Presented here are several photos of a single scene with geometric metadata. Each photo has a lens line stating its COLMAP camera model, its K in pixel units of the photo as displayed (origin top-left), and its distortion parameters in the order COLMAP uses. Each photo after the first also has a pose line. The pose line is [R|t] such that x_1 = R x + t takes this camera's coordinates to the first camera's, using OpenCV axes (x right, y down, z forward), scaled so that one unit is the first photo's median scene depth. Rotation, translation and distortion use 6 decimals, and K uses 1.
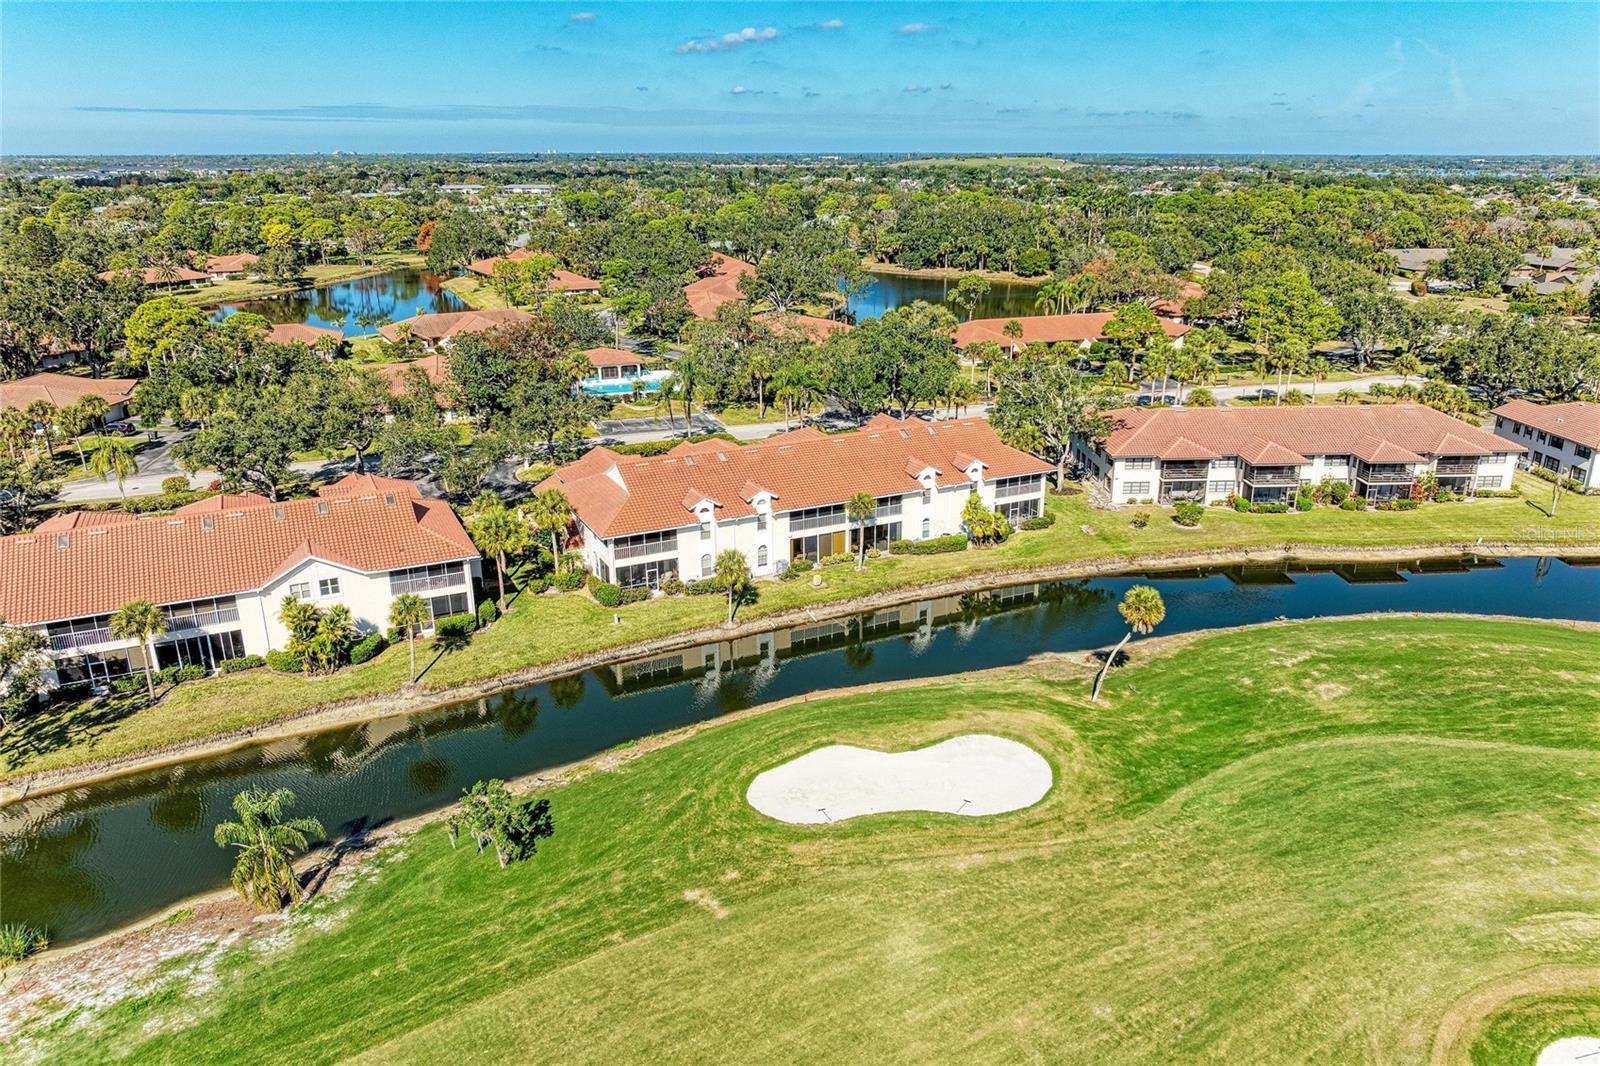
lens RADIAL K [[1127.6, 0, 830.8], [0, 1127.6, 491.8], [0, 0, 1]] dist [-0.012259, -0.007505]
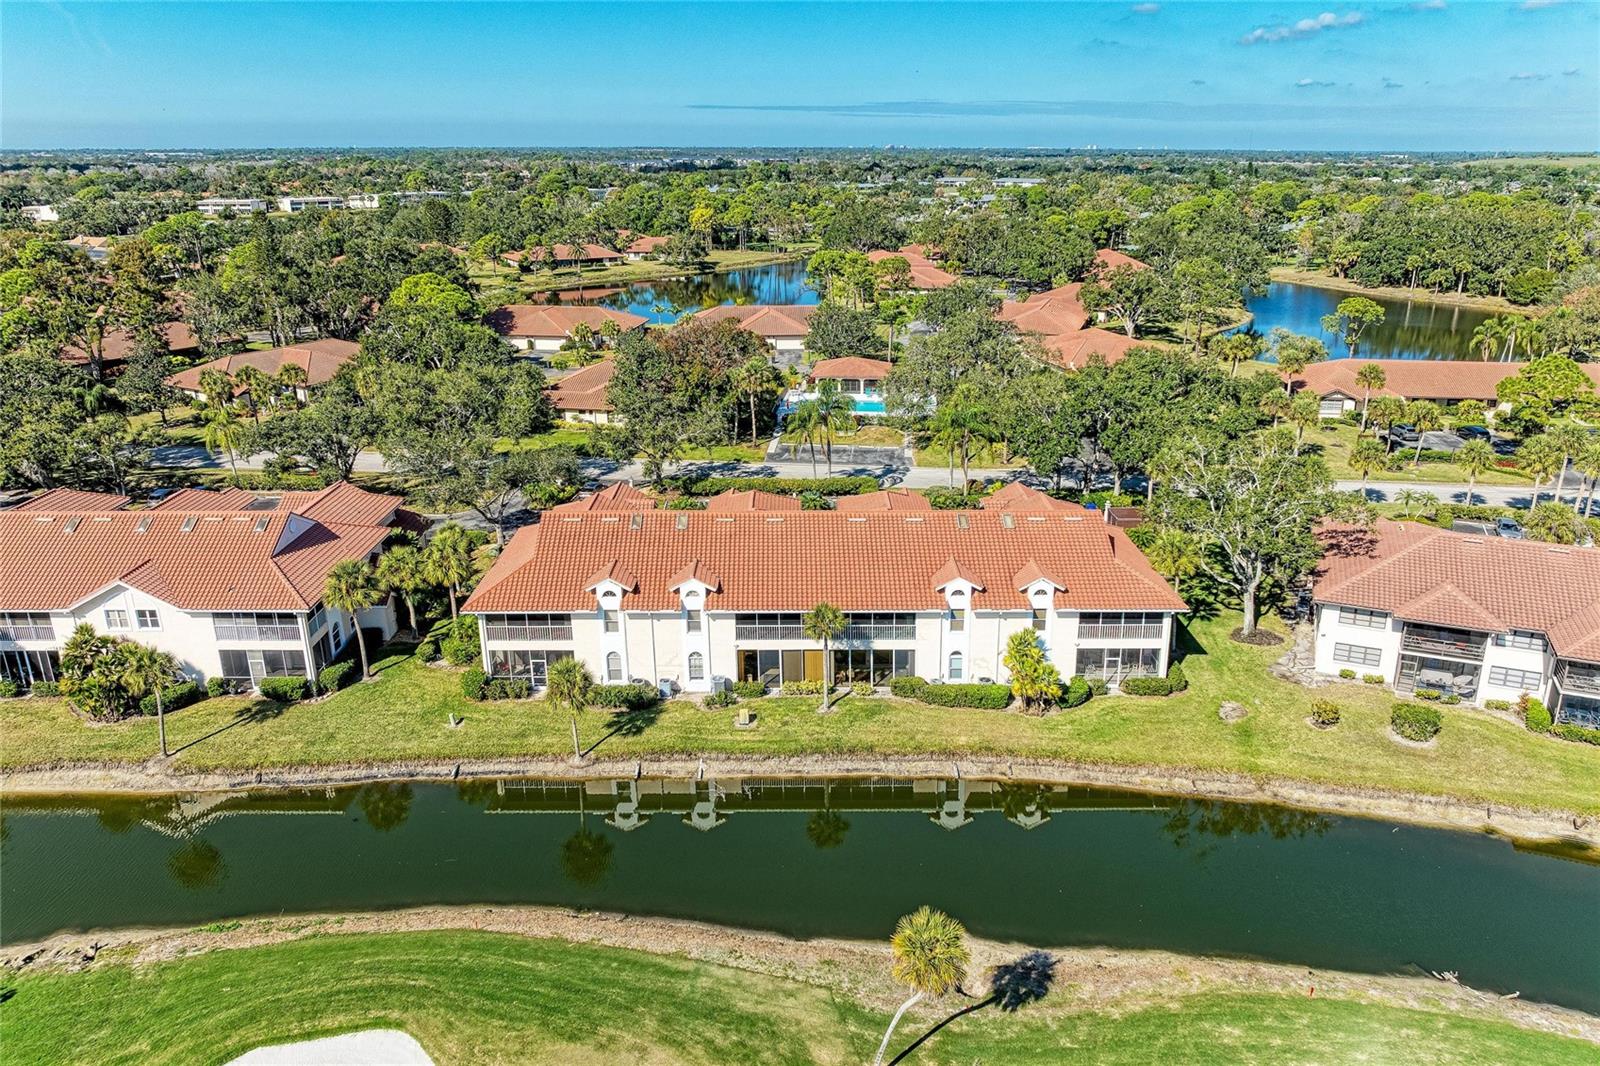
lens RADIAL K [[1126.0, 0, 814.6], [0, 1126.0, 536.3], [0, 0, 1]] dist [-0.014677, -0.009073]
pose [[0.895690, 0.147403, -0.419537, 0.295077], [-0.130510, 0.989052, 0.068869, -0.084735], [0.425095, -0.006931, 0.905122, 0.357838]]
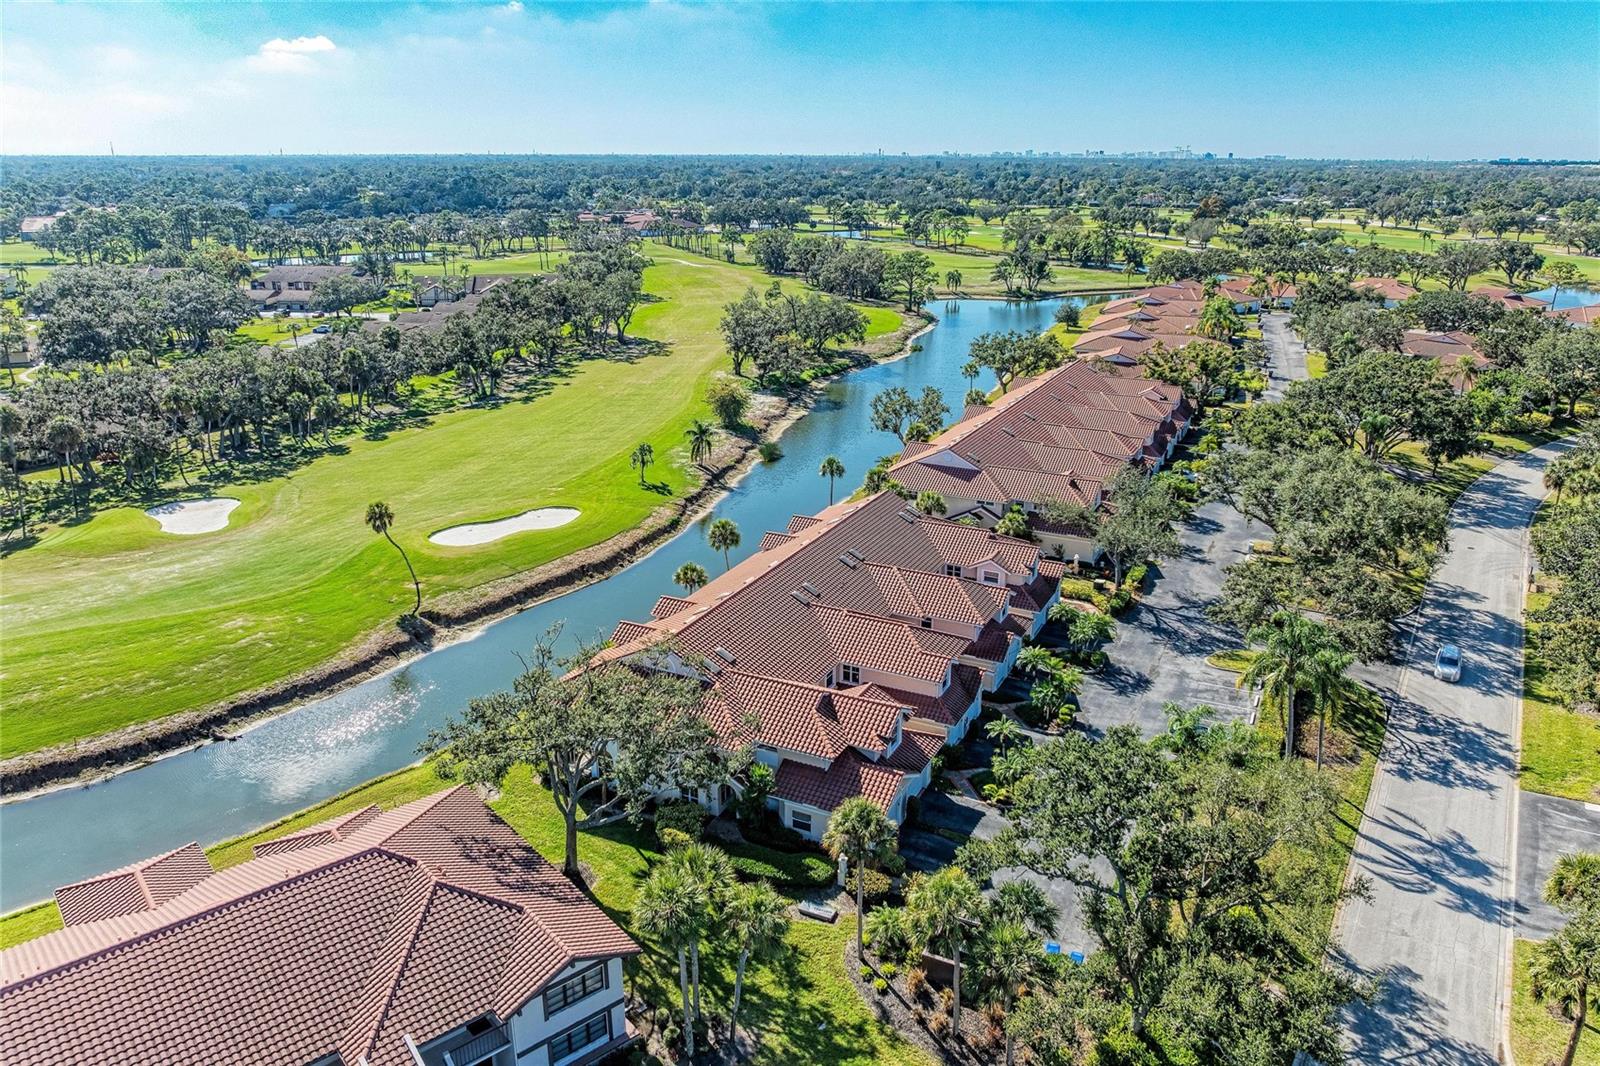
lens RADIAL K [[1126.0, 0, 814.6], [0, 1126.0, 536.3], [0, 0, 1]] dist [-0.014677, -0.009073]
pose [[-0.796972, 0.189454, -0.573536, 0.463027], [-0.184407, 0.827884, 0.529719, -0.516517], [0.575178, 0.527935, -0.624864, 1.586432]]
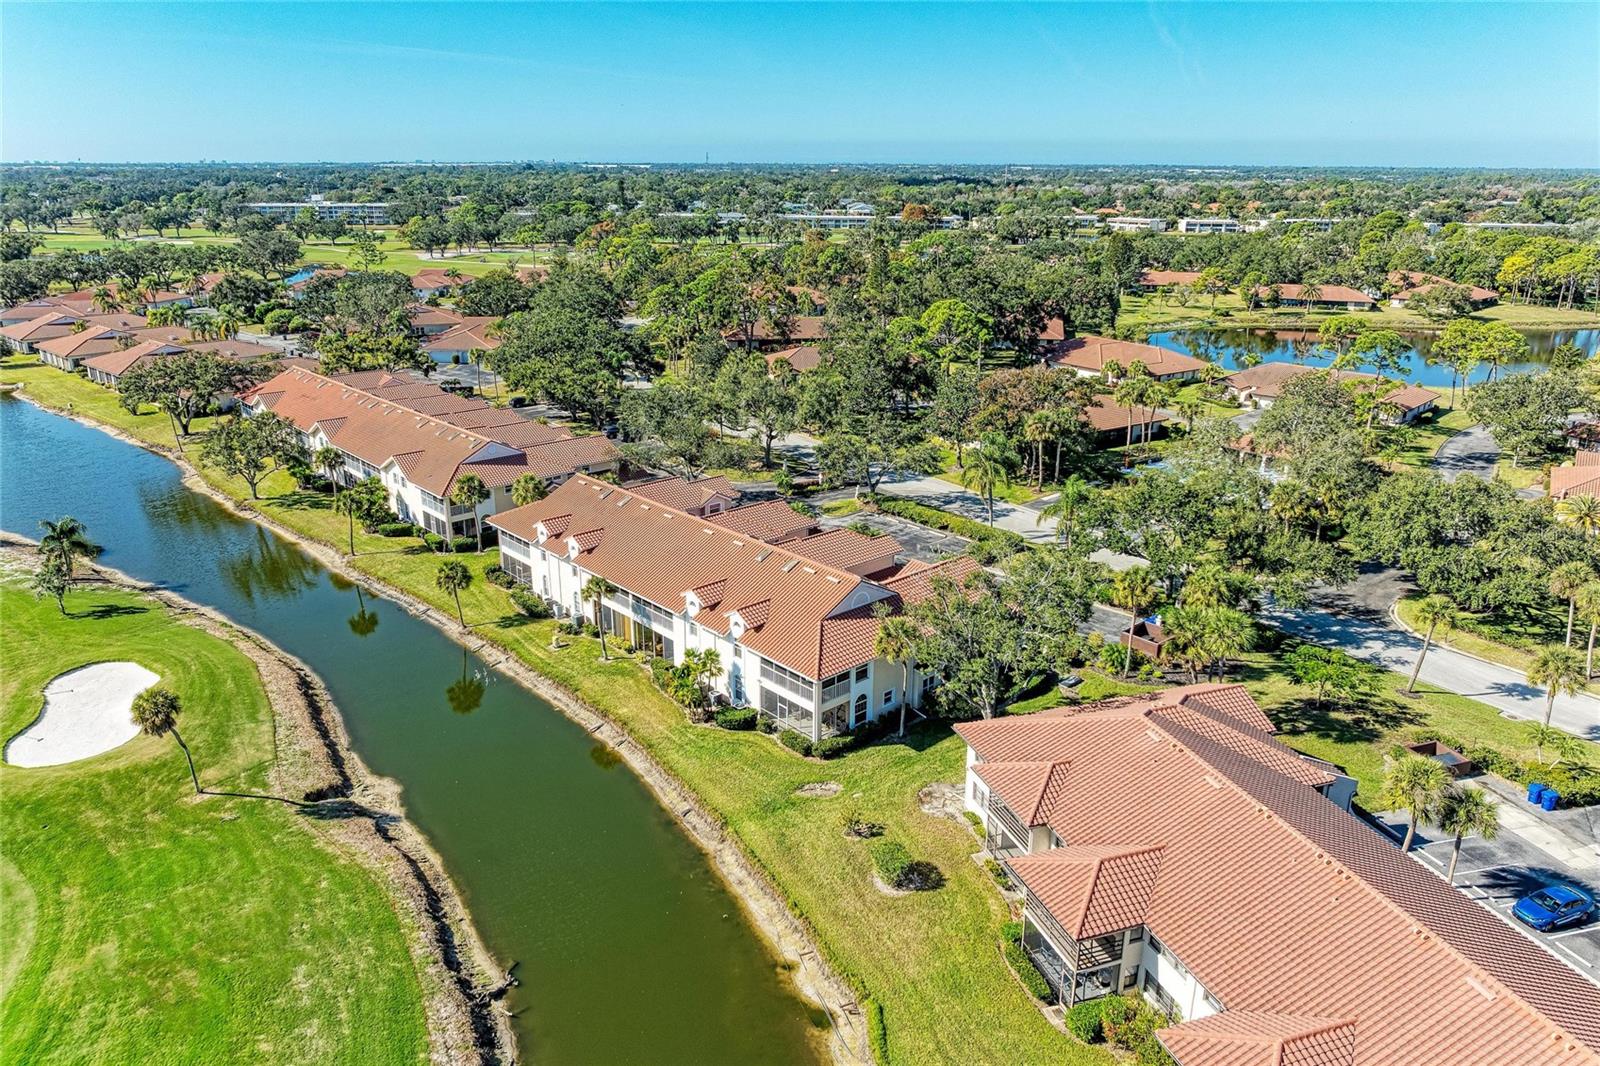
lens RADIAL K [[1119.8, 0, 803.1], [0, 1119.8, 530.7], [0, 0, 1]] dist [-0.015985, -0.004278]
pose [[0.259886, 0.304559, -0.916353, 0.844287], [-0.283573, 0.931190, 0.229067, -0.273744], [0.923063, 0.200322, 0.328368, 0.821603]]
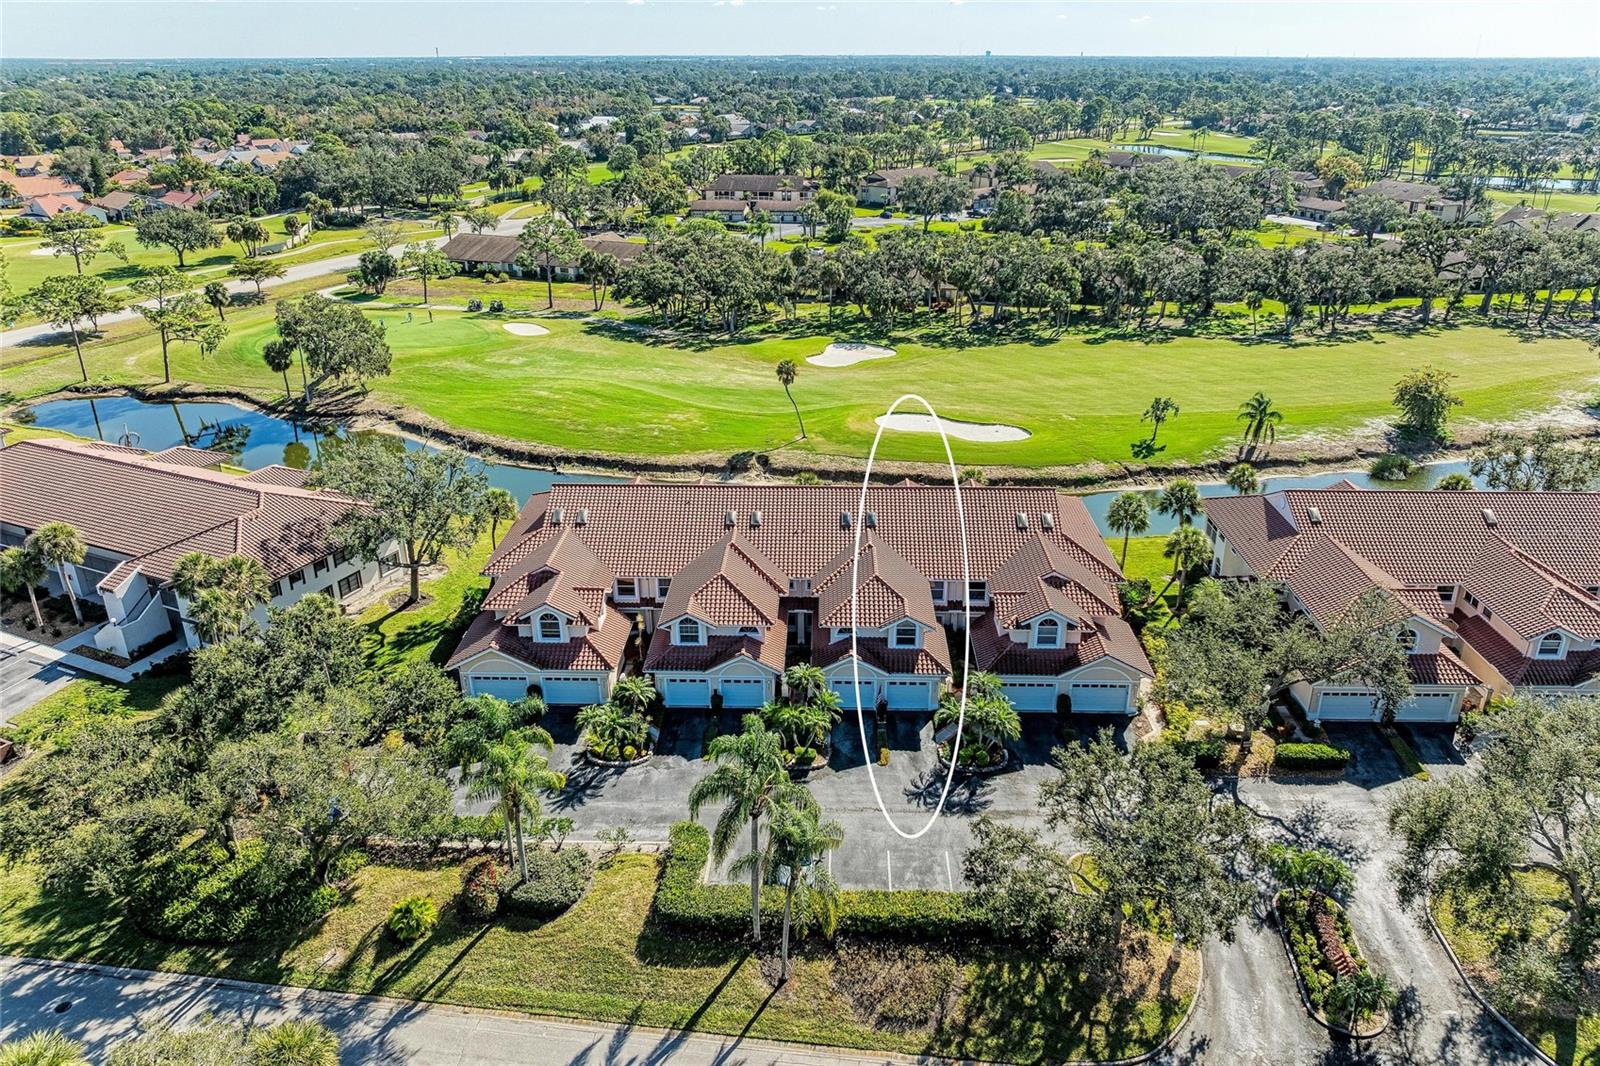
lens RADIAL K [[1136.5, 0, 800.0], [0, 1136.5, 533.0], [0, 0, 1]] dist [-0.017805, -0.001156]
pose [[-0.872473, -0.190406, 0.450040, -0.397642], [0.145144, 0.778426, 0.610726, -0.535516], [-0.466608, 0.598163, -0.651520, 1.616711]]
